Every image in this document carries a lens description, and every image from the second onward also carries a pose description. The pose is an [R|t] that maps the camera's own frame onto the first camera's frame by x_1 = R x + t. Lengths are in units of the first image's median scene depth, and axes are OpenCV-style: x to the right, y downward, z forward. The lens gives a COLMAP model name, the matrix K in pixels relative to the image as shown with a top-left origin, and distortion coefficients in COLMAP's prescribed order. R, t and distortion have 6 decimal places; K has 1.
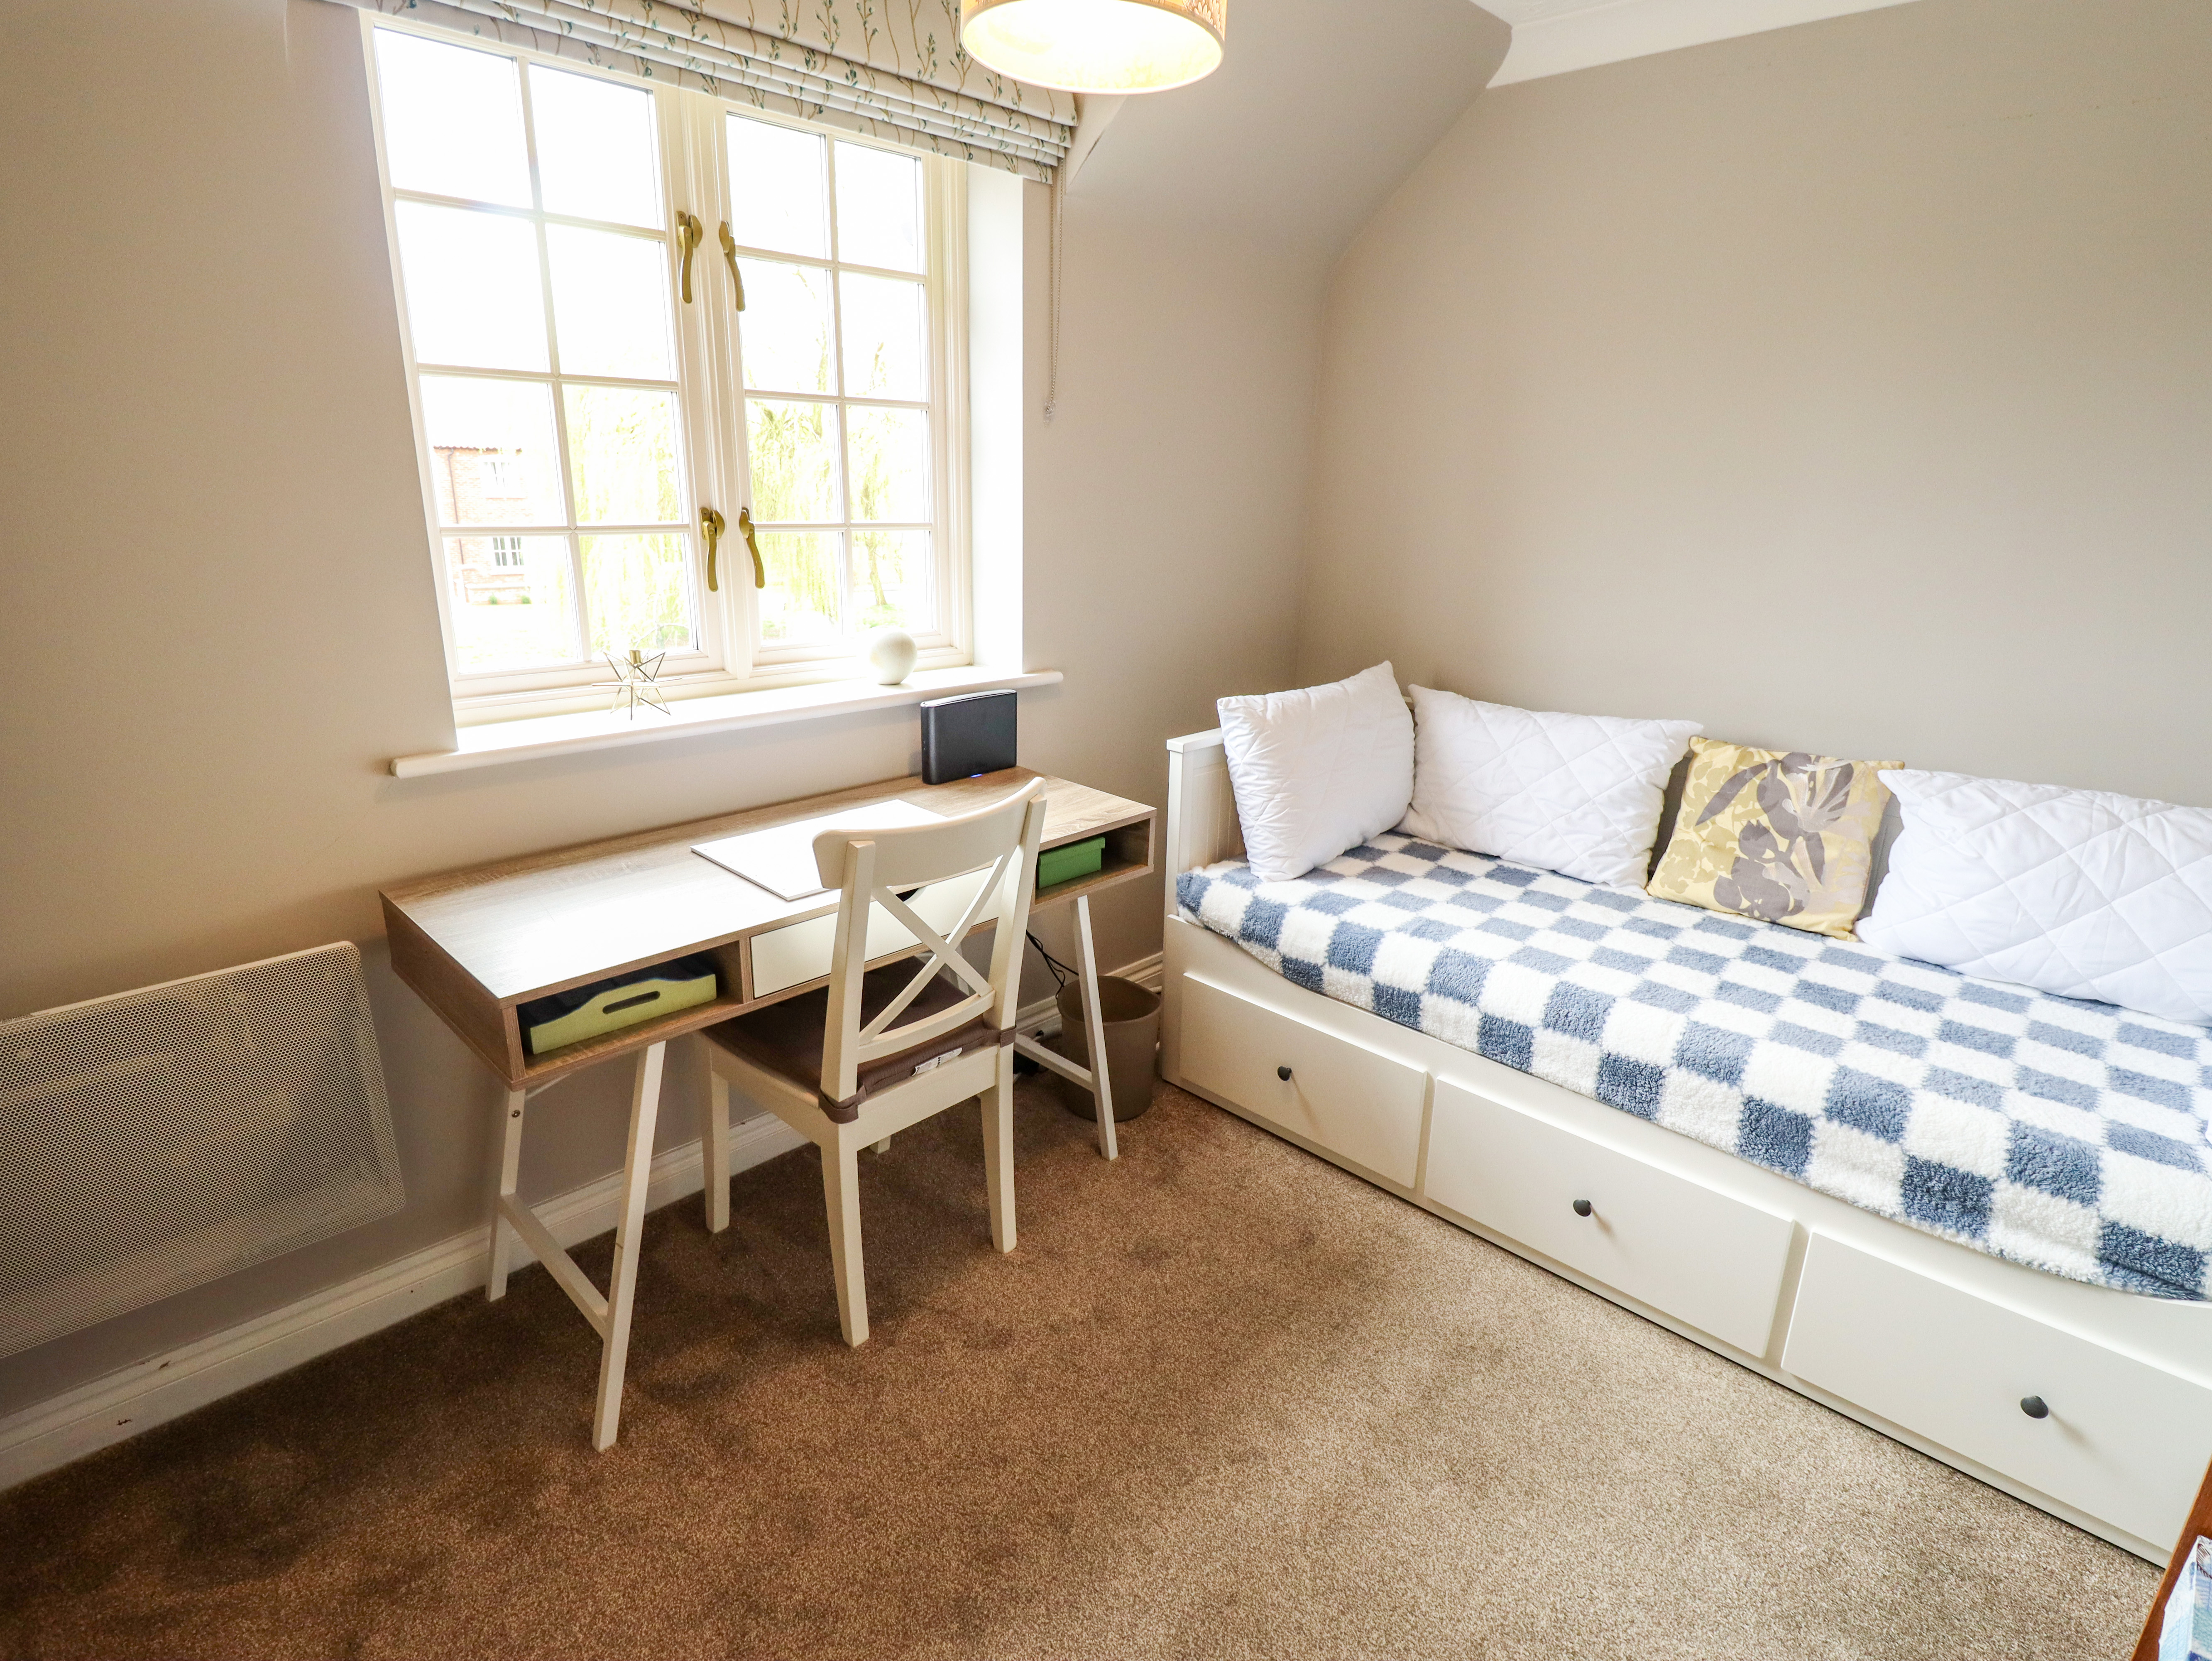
lens RADIAL K [[1162.1, 0, 1106.0], [0, 1162.1, 830.5], [0, 0, 1]] dist [0.005044, -0.014320]
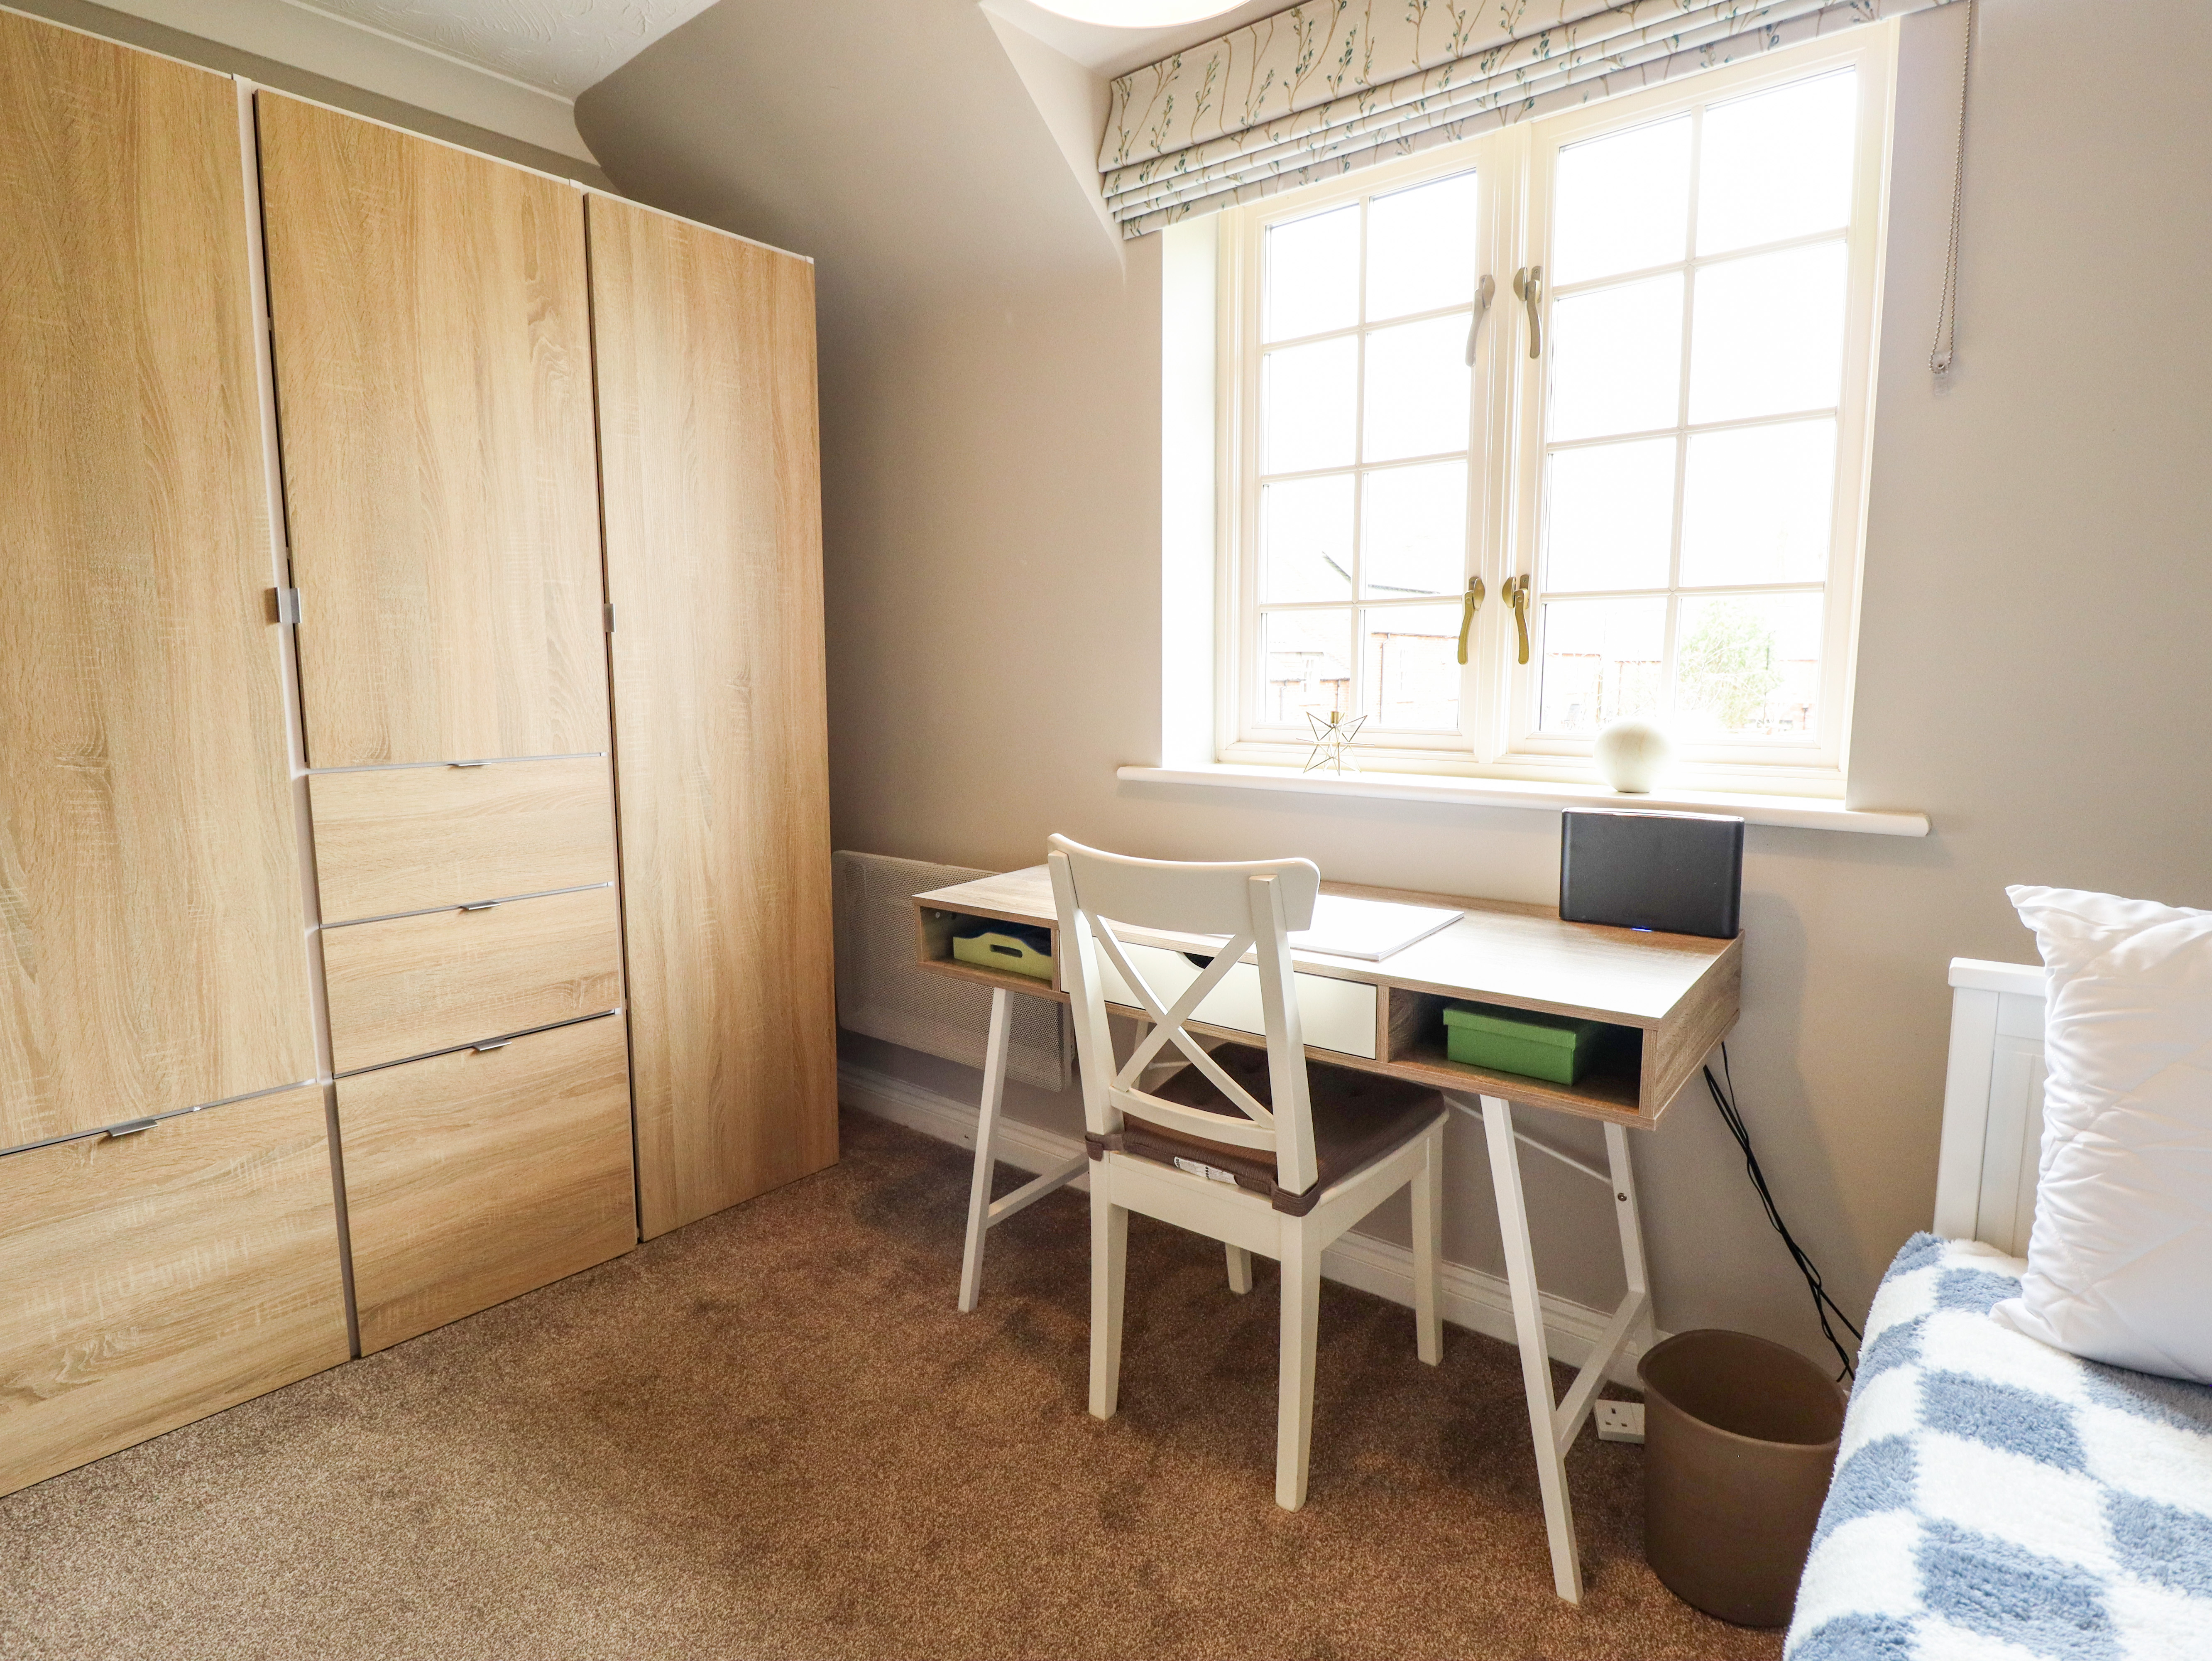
lens RADIAL K [[1162.1, 0, 1106.0], [0, 1162.1, 830.5], [0, 0, 1]] dist [0.005044, -0.014320]
pose [[0.089472, 0.112233, -0.989646, 0.591993], [-0.291025, 0.953213, 0.081790, -0.076507], [0.952522, 0.280694, 0.117949, 0.690138]]
